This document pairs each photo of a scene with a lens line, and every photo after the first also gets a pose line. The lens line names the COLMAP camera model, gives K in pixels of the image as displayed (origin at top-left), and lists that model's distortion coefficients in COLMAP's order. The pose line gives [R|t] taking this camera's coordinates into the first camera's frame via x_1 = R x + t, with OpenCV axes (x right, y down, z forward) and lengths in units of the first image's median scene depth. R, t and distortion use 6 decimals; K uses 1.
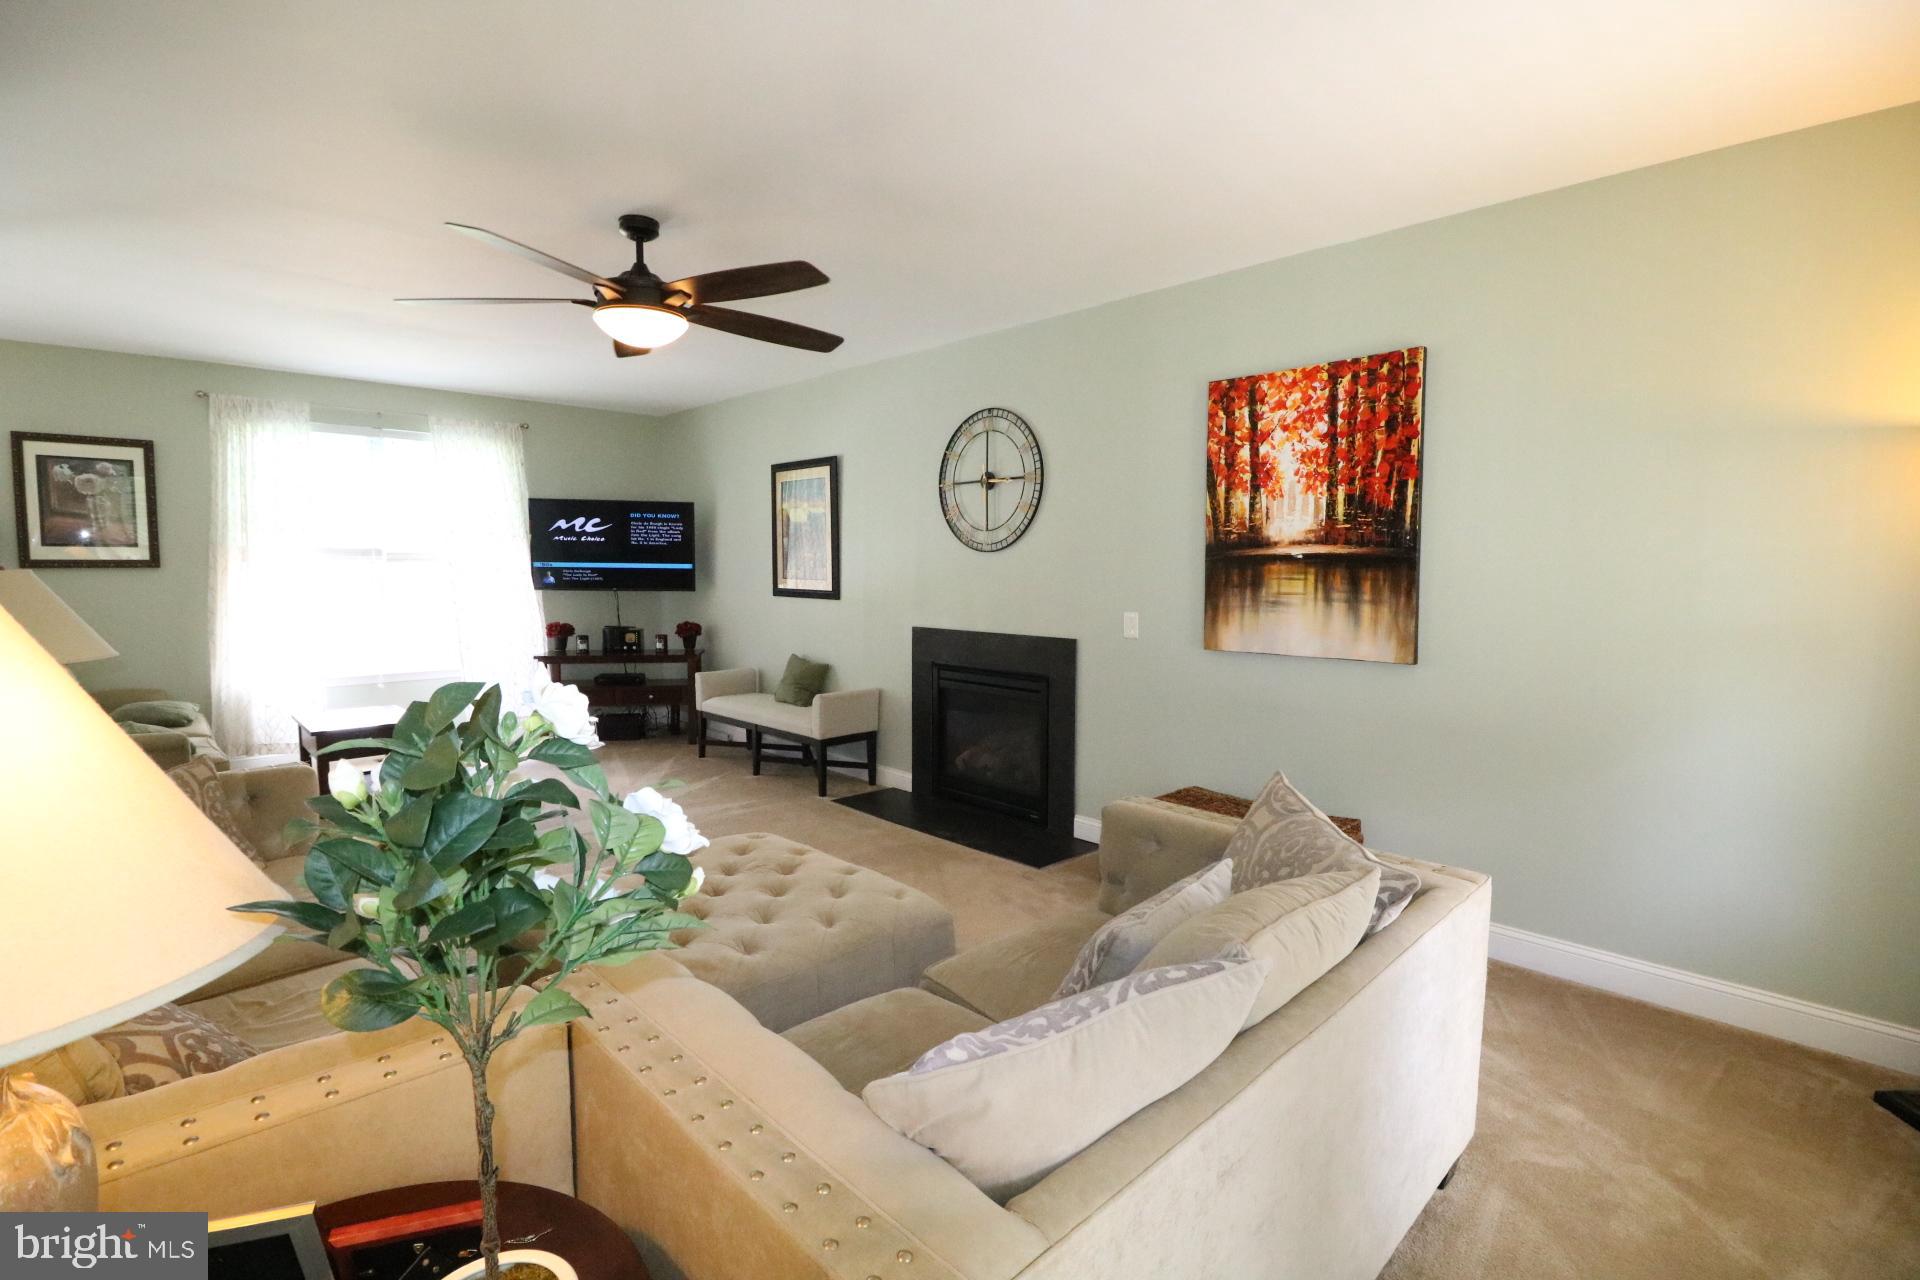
lens RADIAL K [[877.2, 0, 956.0], [0, 877.2, 627.1], [0, 0, 1]] dist [-0.015399, -0.005318]
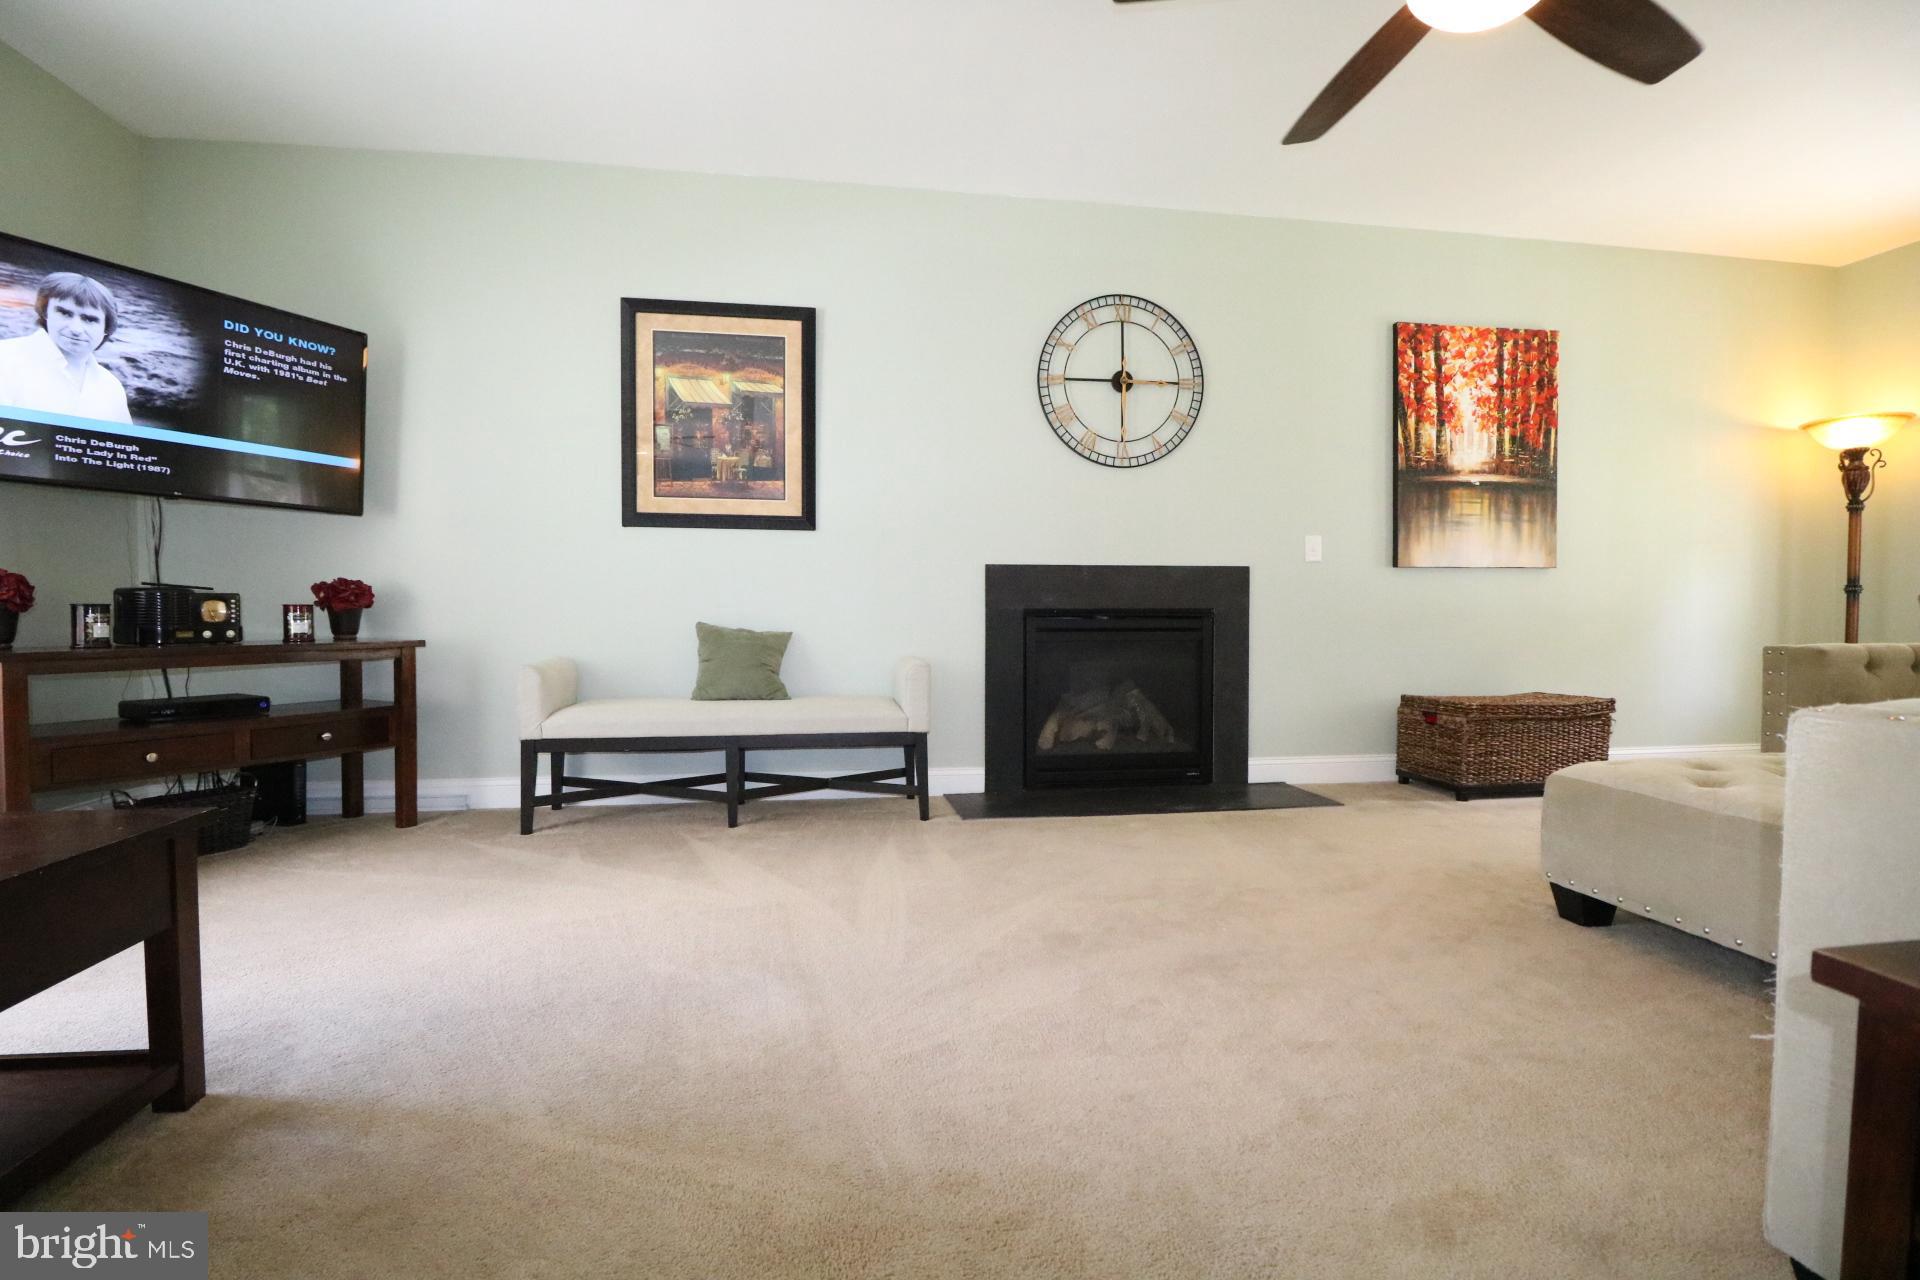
lens RADIAL K [[877.2, 0, 960.3], [0, 877.2, 638.1], [0, 0, 1]] dist [-0.015399, -0.005318]
pose [[0.576265, -0.023884, 0.816914, -0.967039], [0.059773, 0.998128, -0.012982, 0.100937], [-0.815074, 0.056311, 0.576613, 0.875851]]
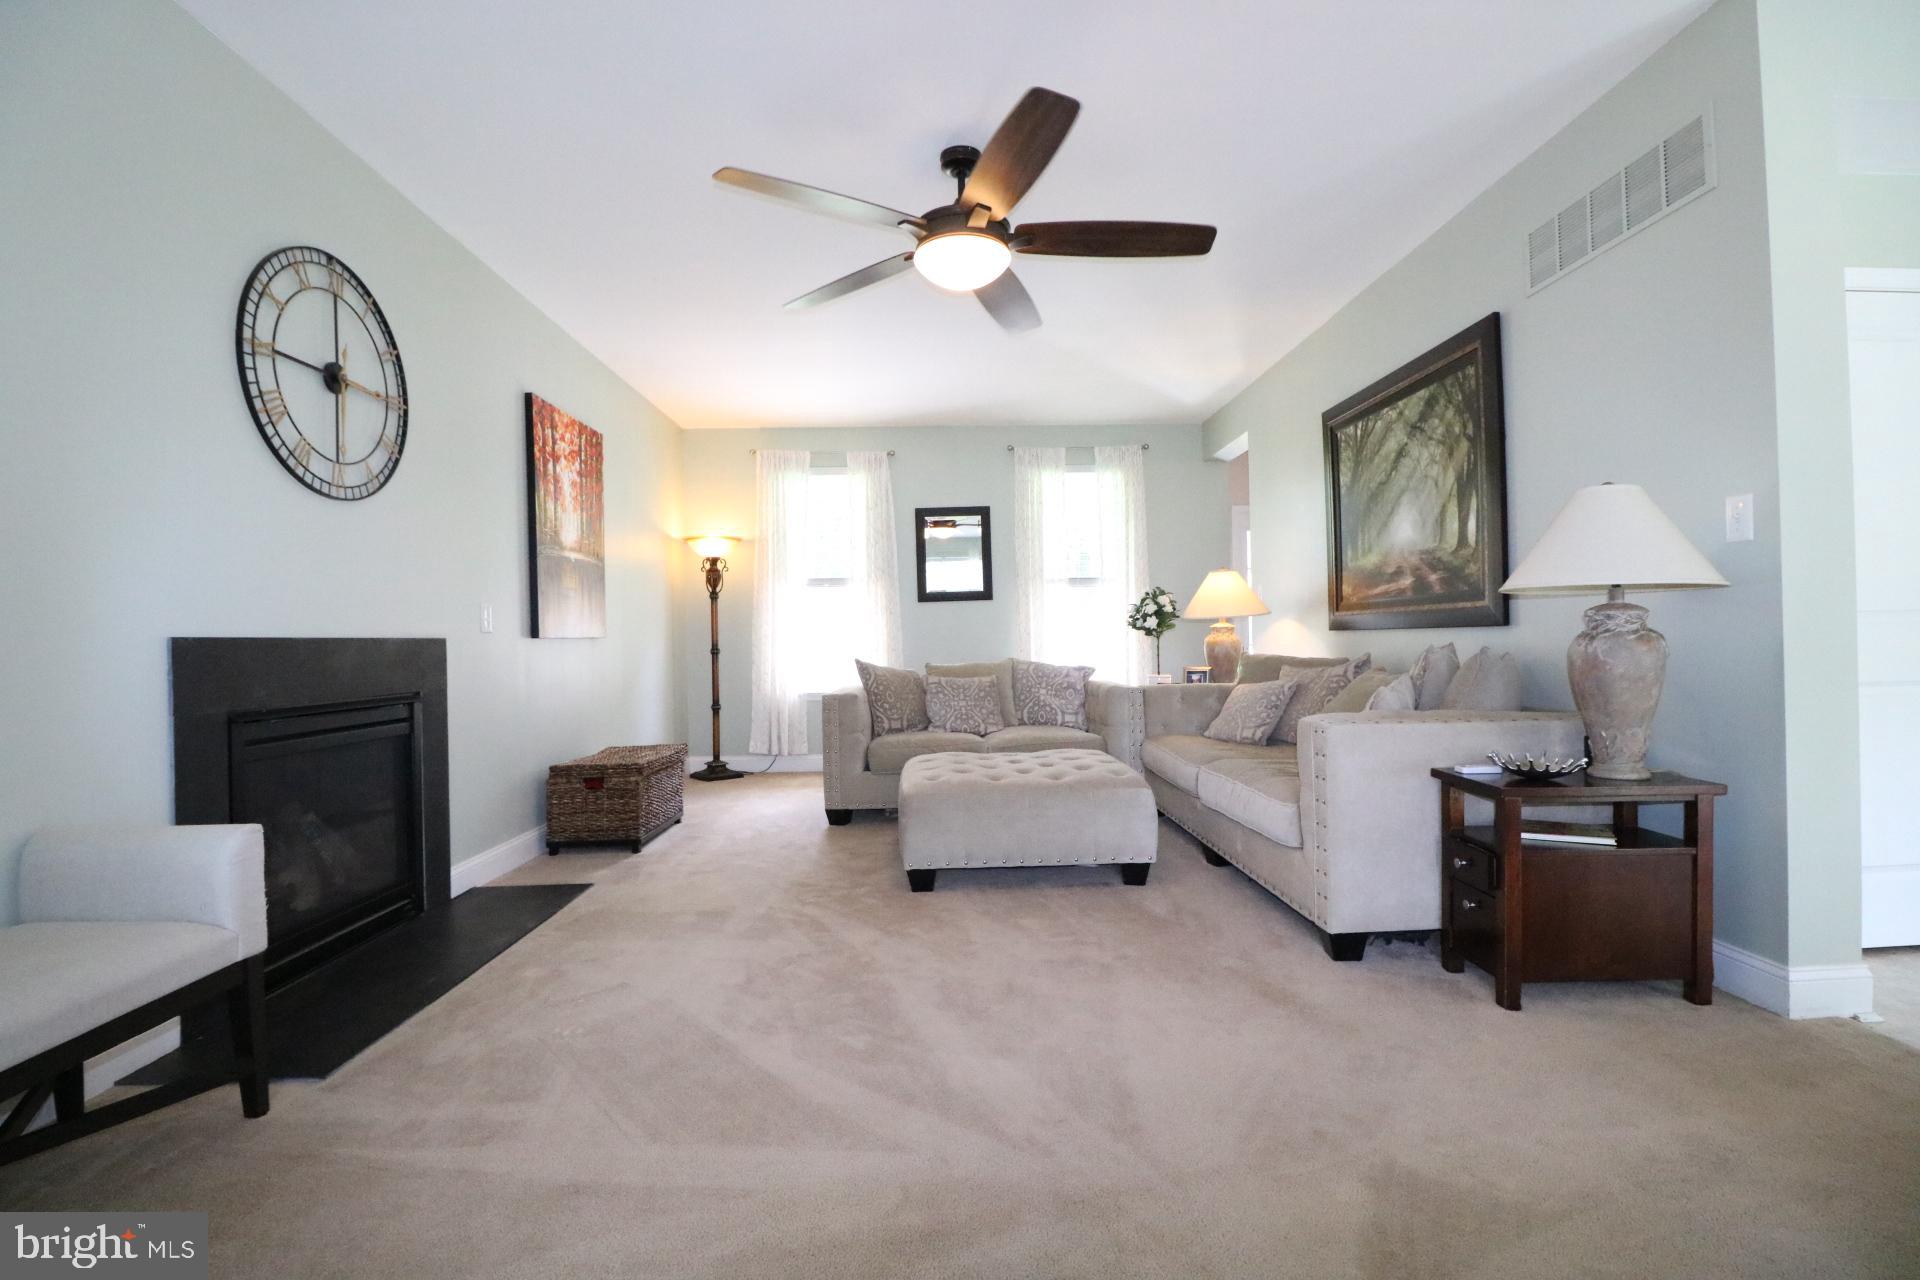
lens RADIAL K [[877.2, 0, 951.0], [0, 877.2, 634.0], [0, 0, 1]] dist [-0.015399, -0.005318]
pose [[-0.737155, 0.020778, 0.675404, -0.862705], [0.071596, 0.996302, 0.047492, 0.006616], [-0.671920, 0.083365, -0.735917, 1.539834]]
